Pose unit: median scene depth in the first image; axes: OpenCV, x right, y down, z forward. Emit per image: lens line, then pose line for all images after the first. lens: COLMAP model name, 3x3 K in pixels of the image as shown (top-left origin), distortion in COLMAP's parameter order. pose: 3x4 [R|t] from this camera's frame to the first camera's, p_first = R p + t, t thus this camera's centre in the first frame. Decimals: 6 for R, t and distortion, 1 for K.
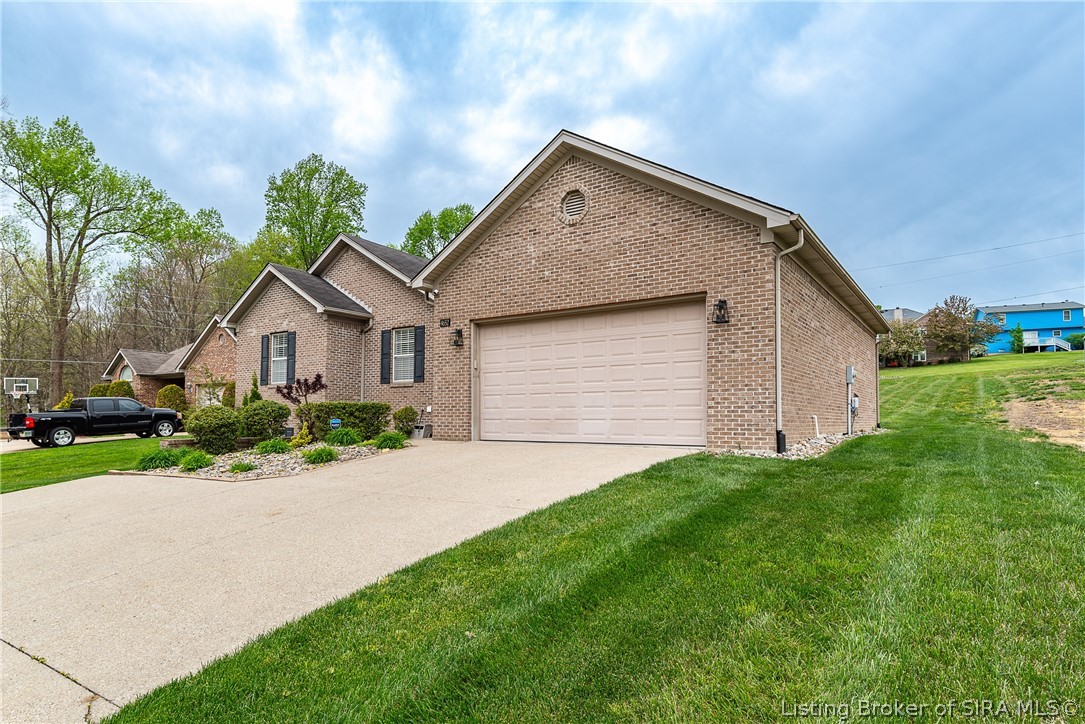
lens RADIAL K [[605.1, 0, 538.0], [0, 605.1, 403.5], [0, 0, 1]] dist [0.027179, 0.000191]
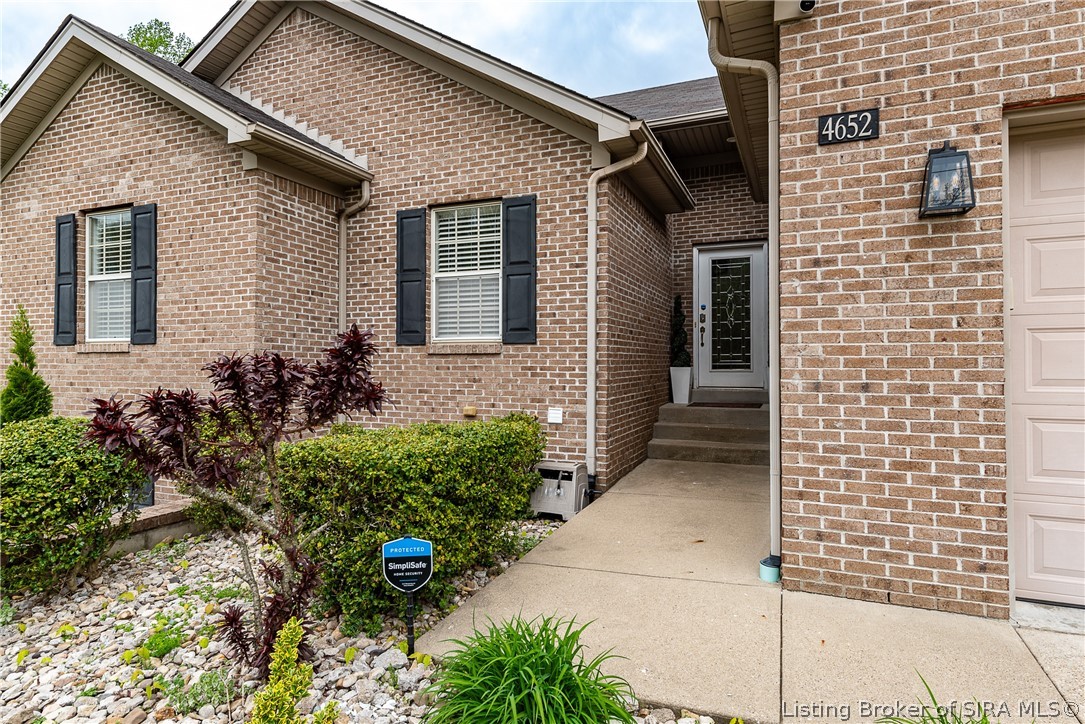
lens RADIAL K [[602.3, 0, 542.5], [0, 602.3, 362.0], [0, 0, 1]] dist [0.021602, -0.001505]
pose [[0.977212, -0.004318, 0.212223, -0.256717], [-0.001600, 0.999615, 0.027706, -0.033173], [-0.212260, -0.027414, 0.976829, 0.605733]]
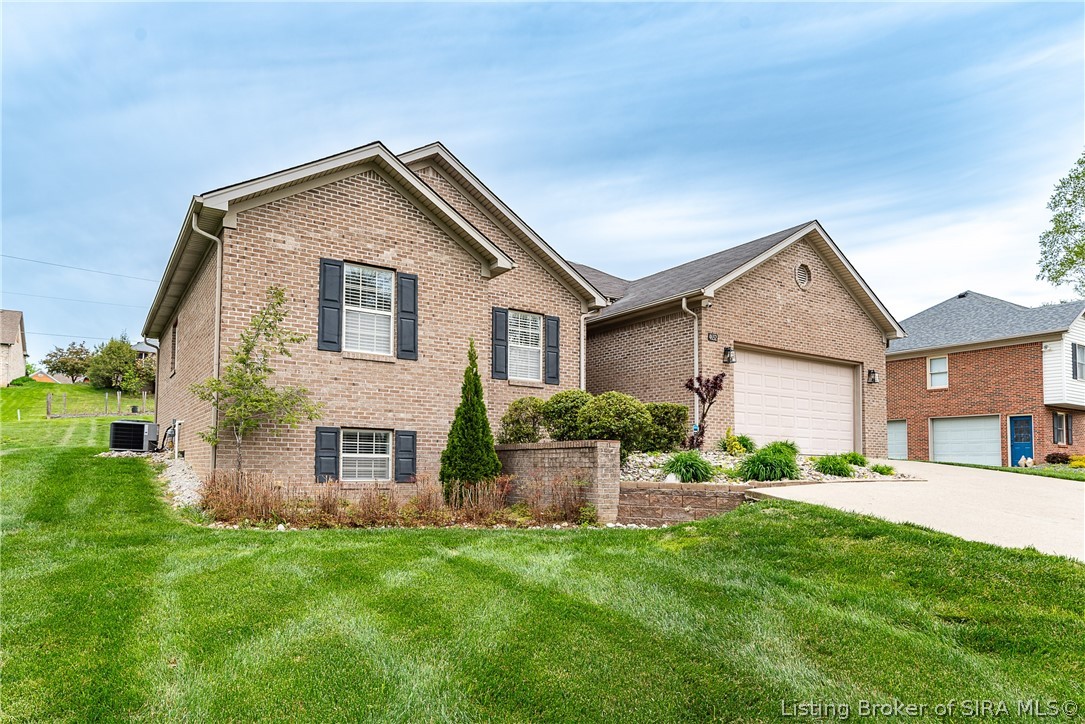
lens RADIAL K [[683.5, 0, 543.2], [0, 683.5, 443.7], [0, 0, 1]] dist [0.026139, 0.000137]
pose [[0.371415, 0.036114, 0.927764, -1.035094], [-0.038095, 0.998995, -0.023636, 0.066477], [-0.927685, -0.026564, 0.372418, 0.644707]]
